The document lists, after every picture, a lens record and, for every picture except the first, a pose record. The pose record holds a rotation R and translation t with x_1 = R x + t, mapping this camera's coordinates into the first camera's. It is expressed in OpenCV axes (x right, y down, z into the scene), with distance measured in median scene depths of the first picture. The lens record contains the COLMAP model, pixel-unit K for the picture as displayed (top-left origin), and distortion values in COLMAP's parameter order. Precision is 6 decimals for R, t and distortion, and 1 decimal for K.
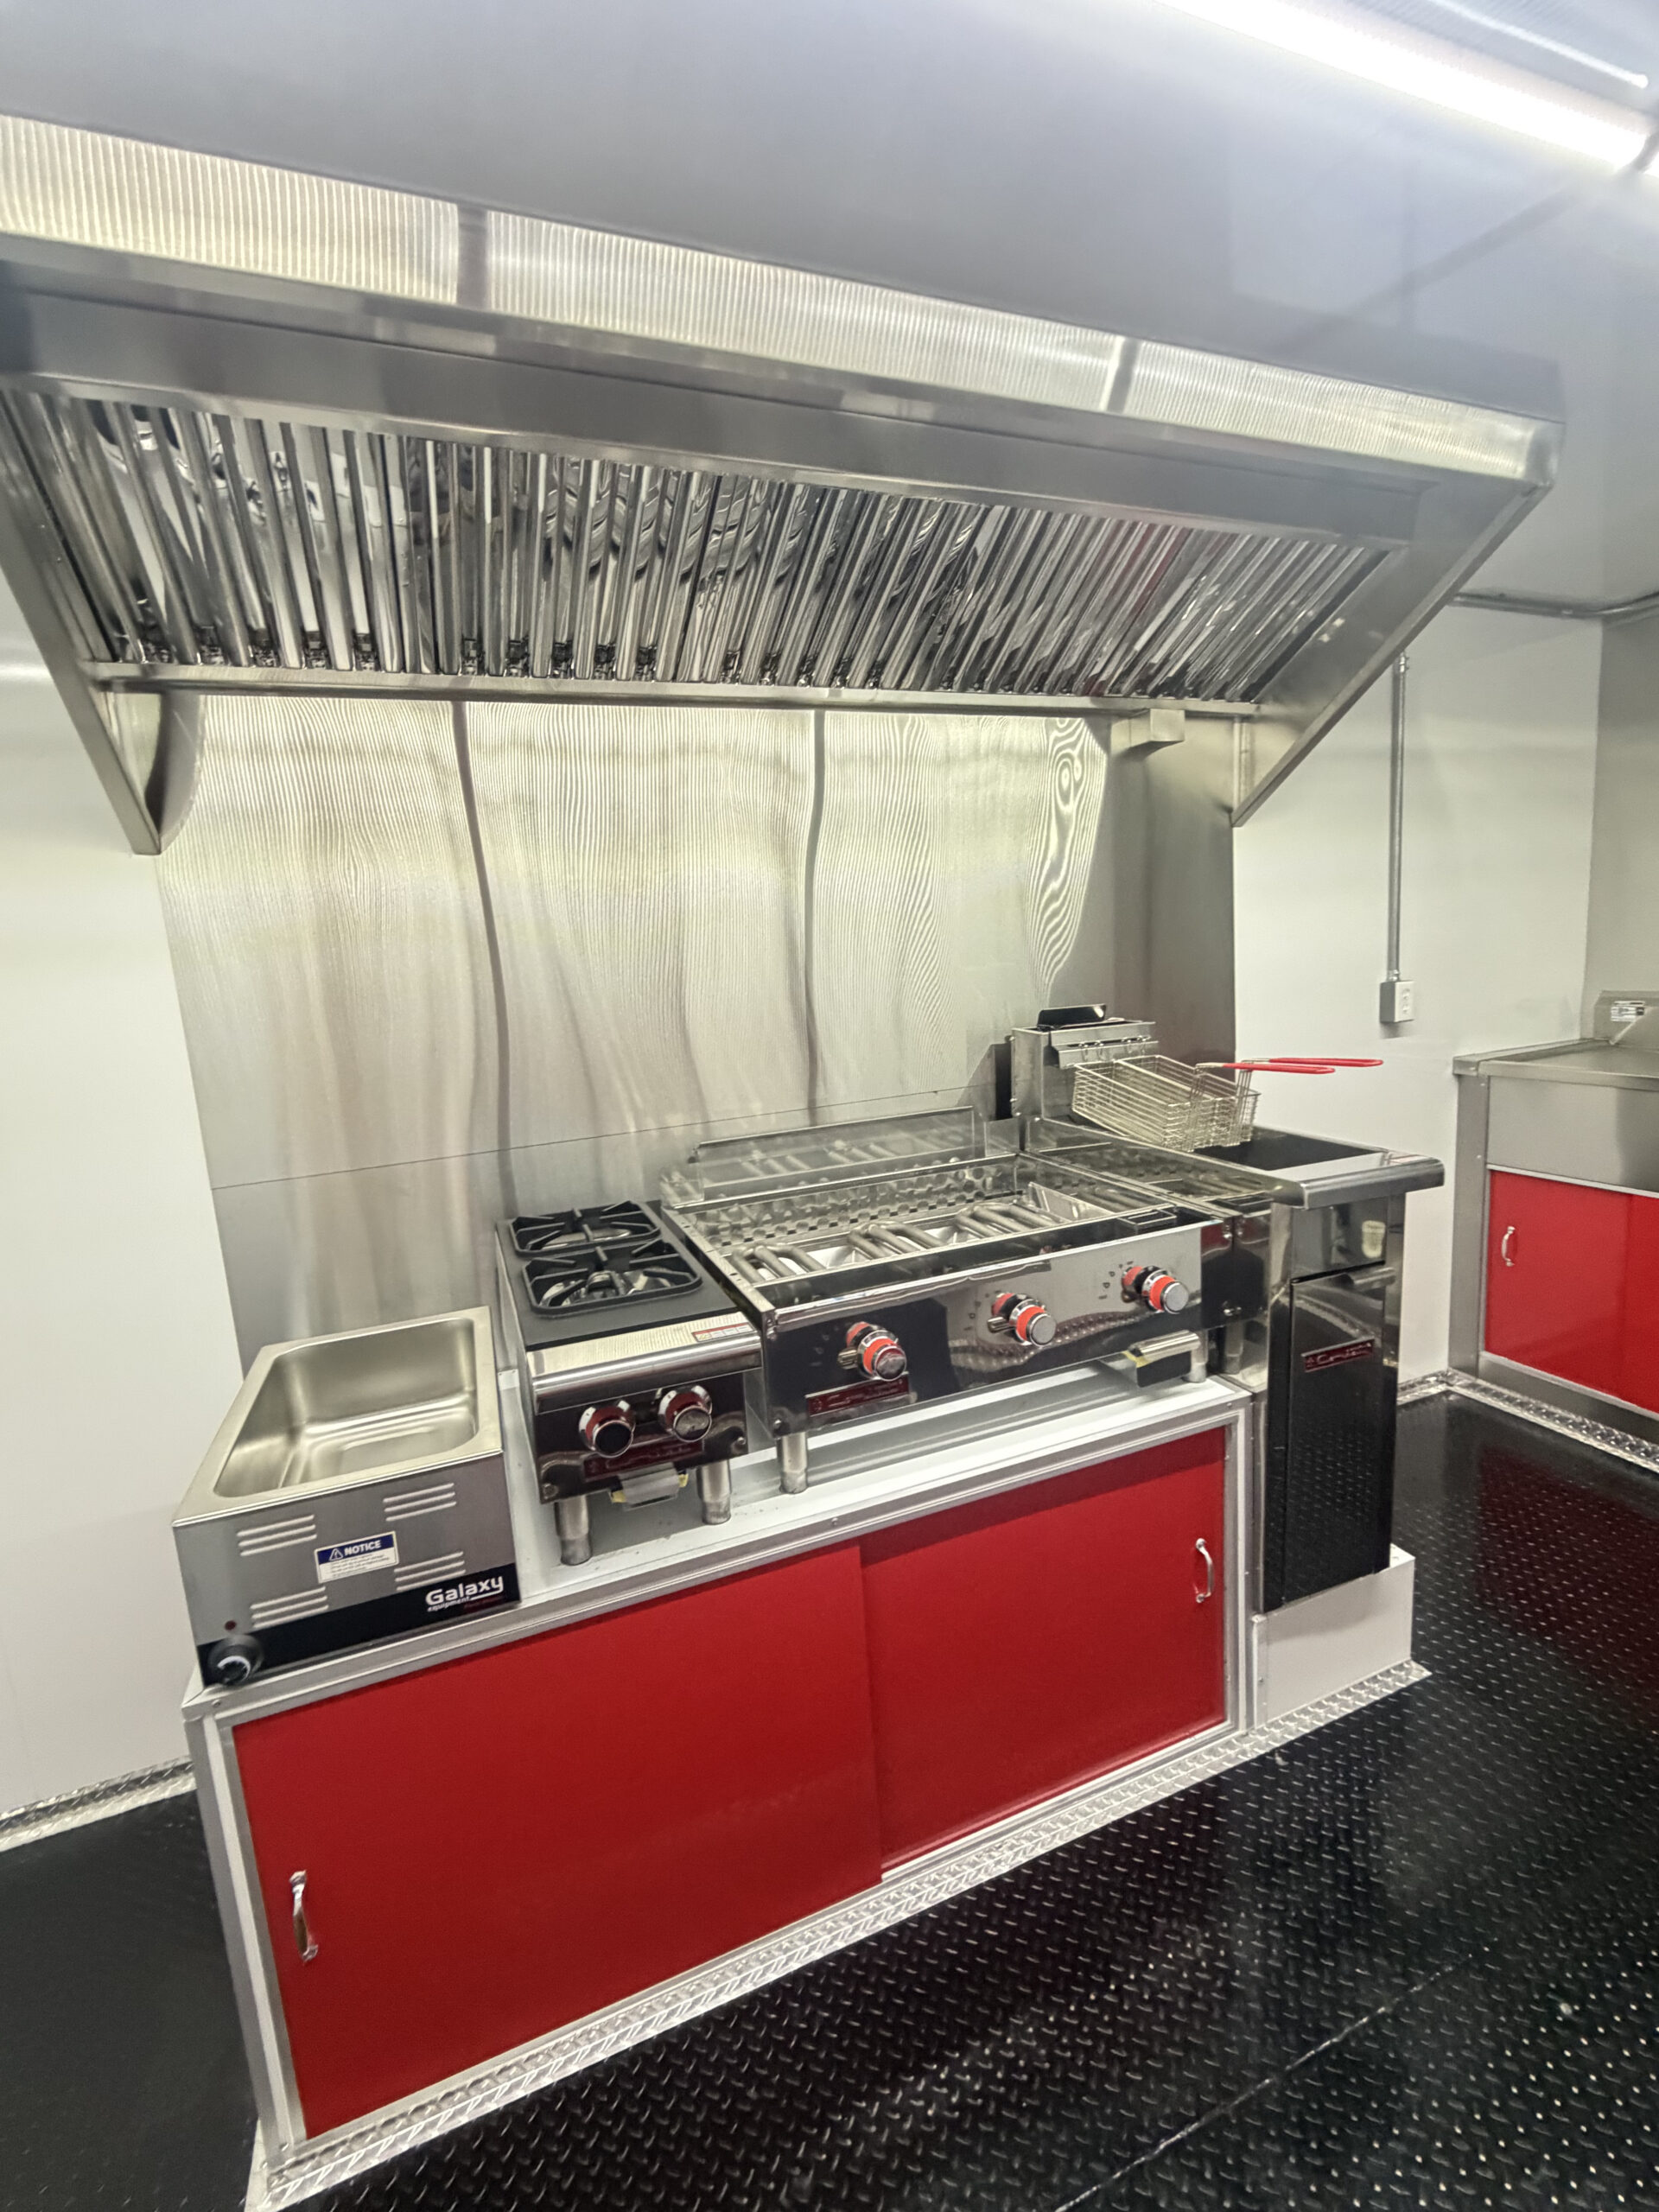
lens RADIAL K [[968.2, 0, 823.9], [0, 968.2, 1118.7], [0, 0, 1]] dist [-0.001504, -0.001581]
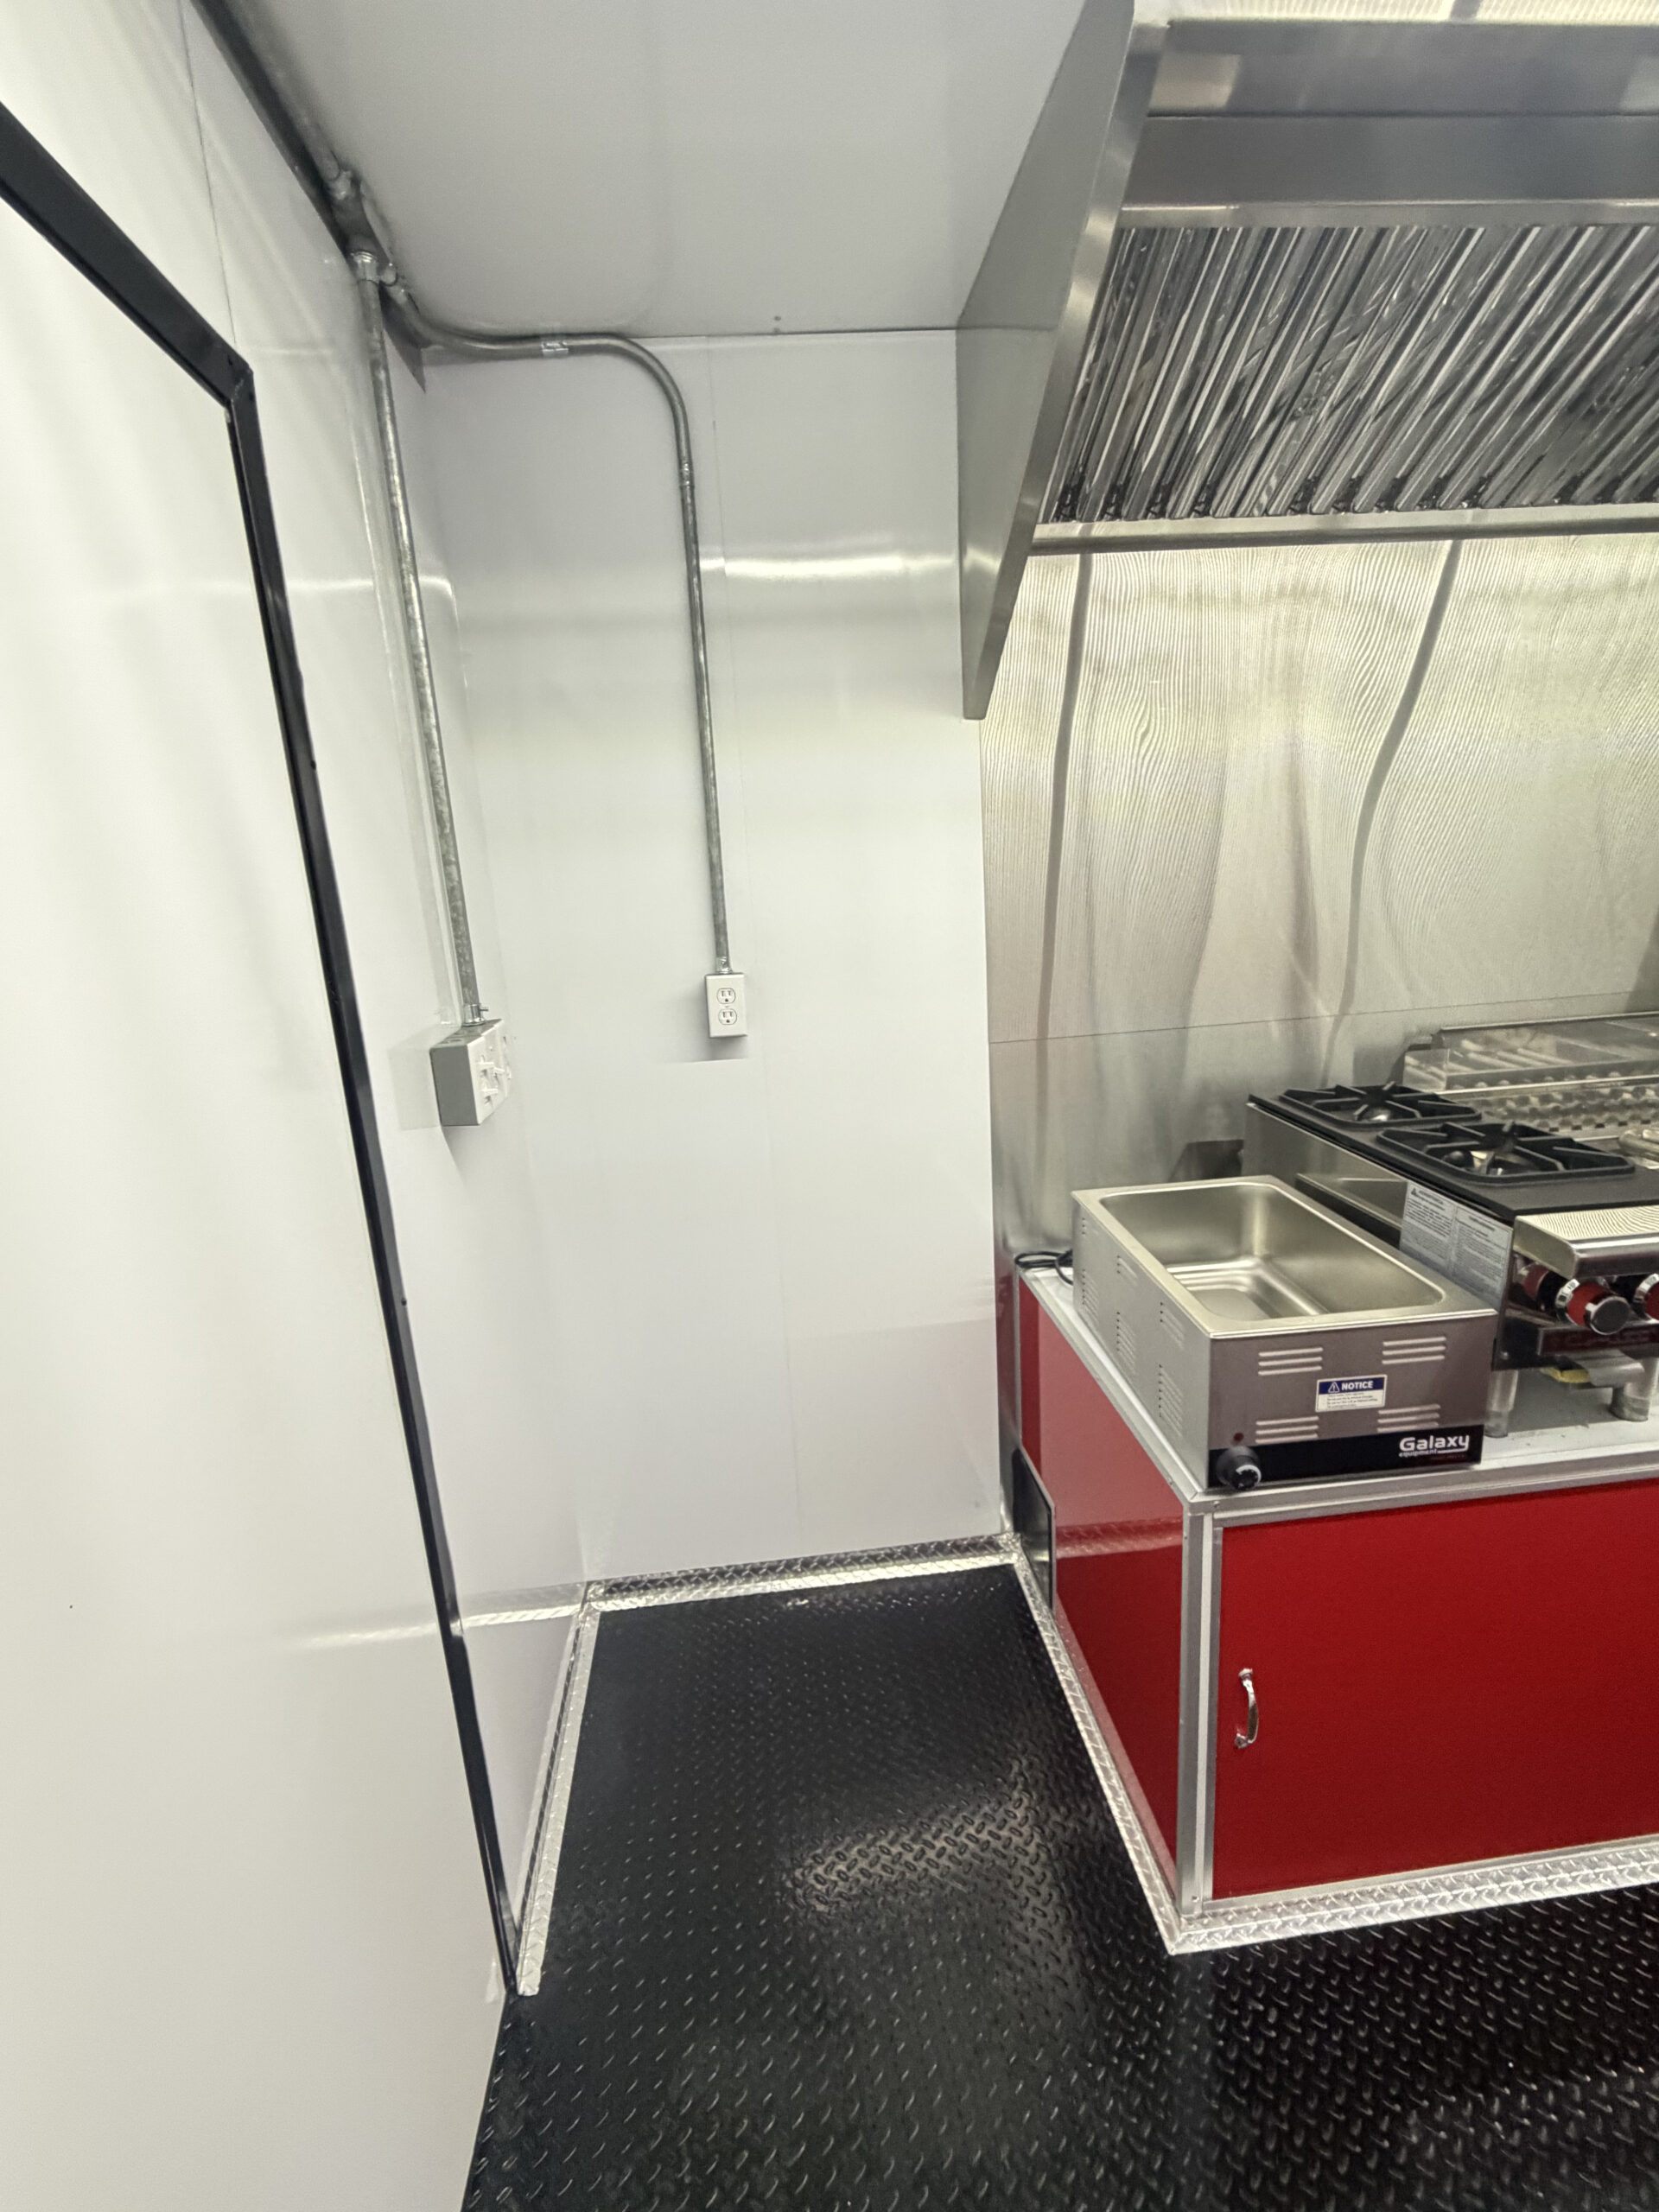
lens RADIAL K [[996.0, 0, 826.0], [0, 996.0, 1105.1], [0, 0, 1]] dist [0.000922, -0.000416]
pose [[0.960614, 0.078501, -0.266568, -0.518860], [-0.056307, 0.994356, 0.089916, 0.056111], [0.272122, -0.071365, 0.959613, -0.104104]]
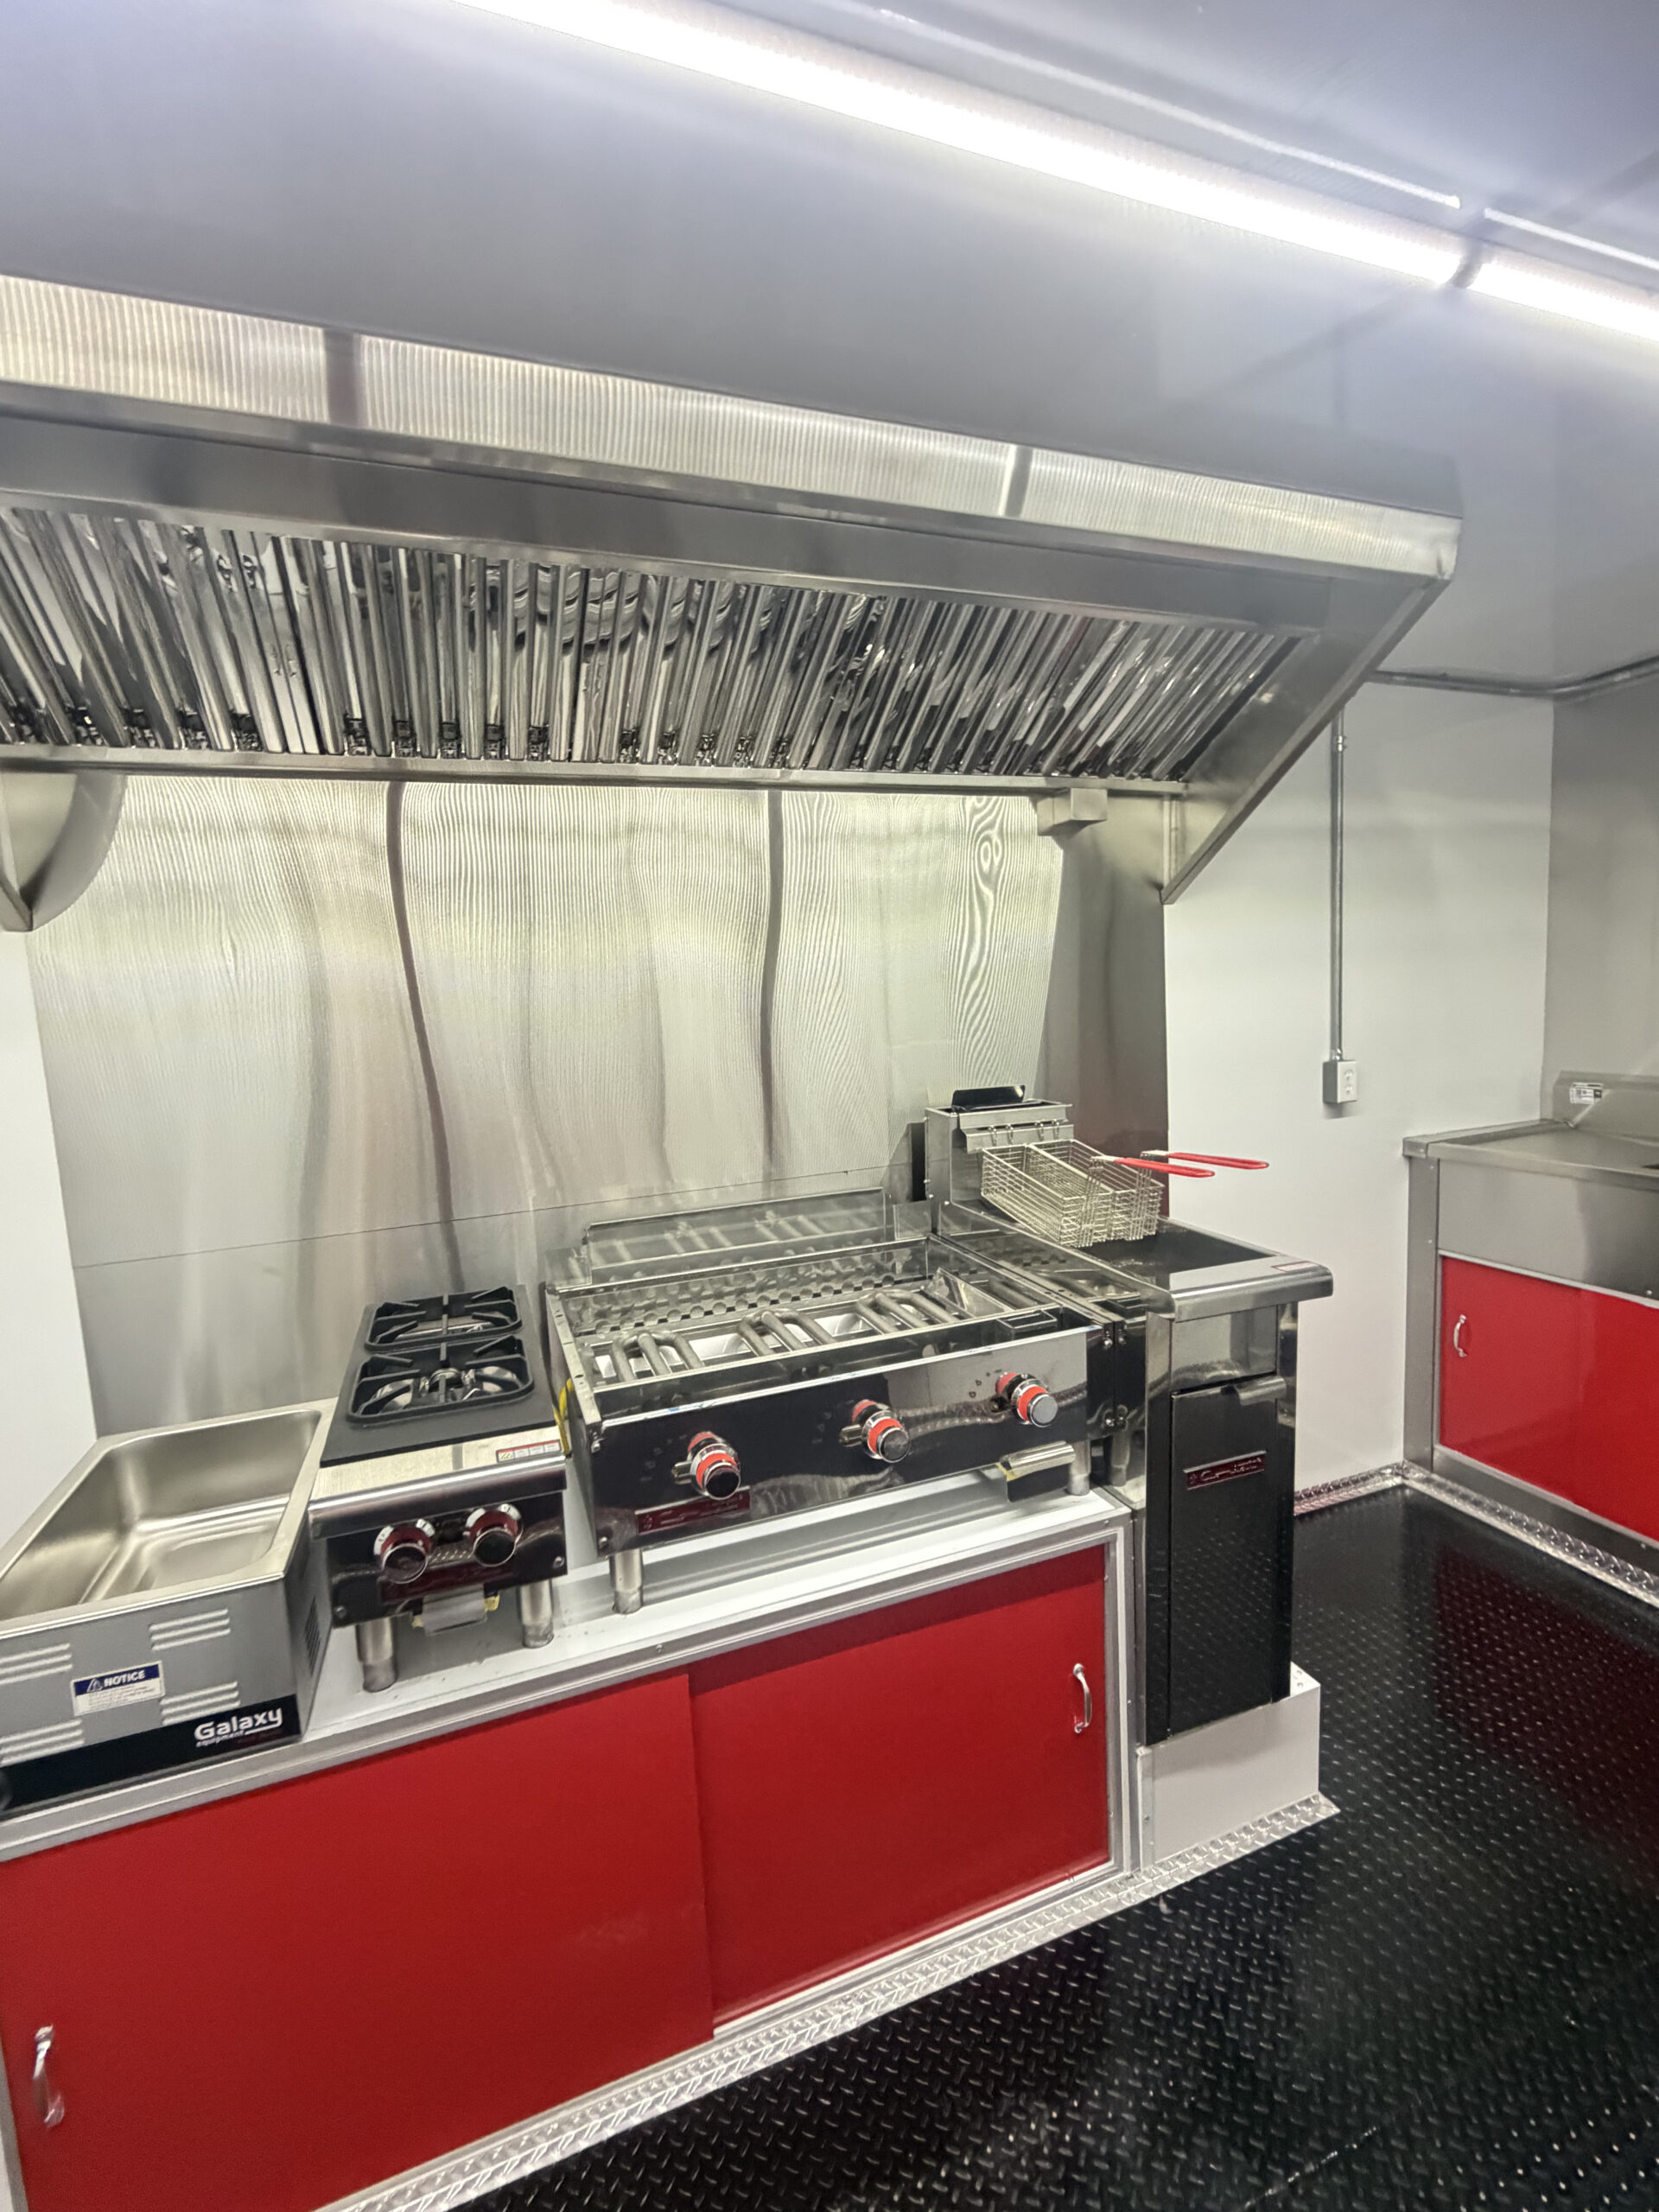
lens RADIAL K [[973.8, 0, 828.0], [0, 973.8, 1115.1], [0, 0, 1]] dist [-0.003717, 0.000237]
pose [[0.999695, 0.018418, -0.016459, 0.149246], [-0.019123, 0.998857, -0.043807, -0.054745], [0.015633, 0.044109, 0.998904, 0.023247]]
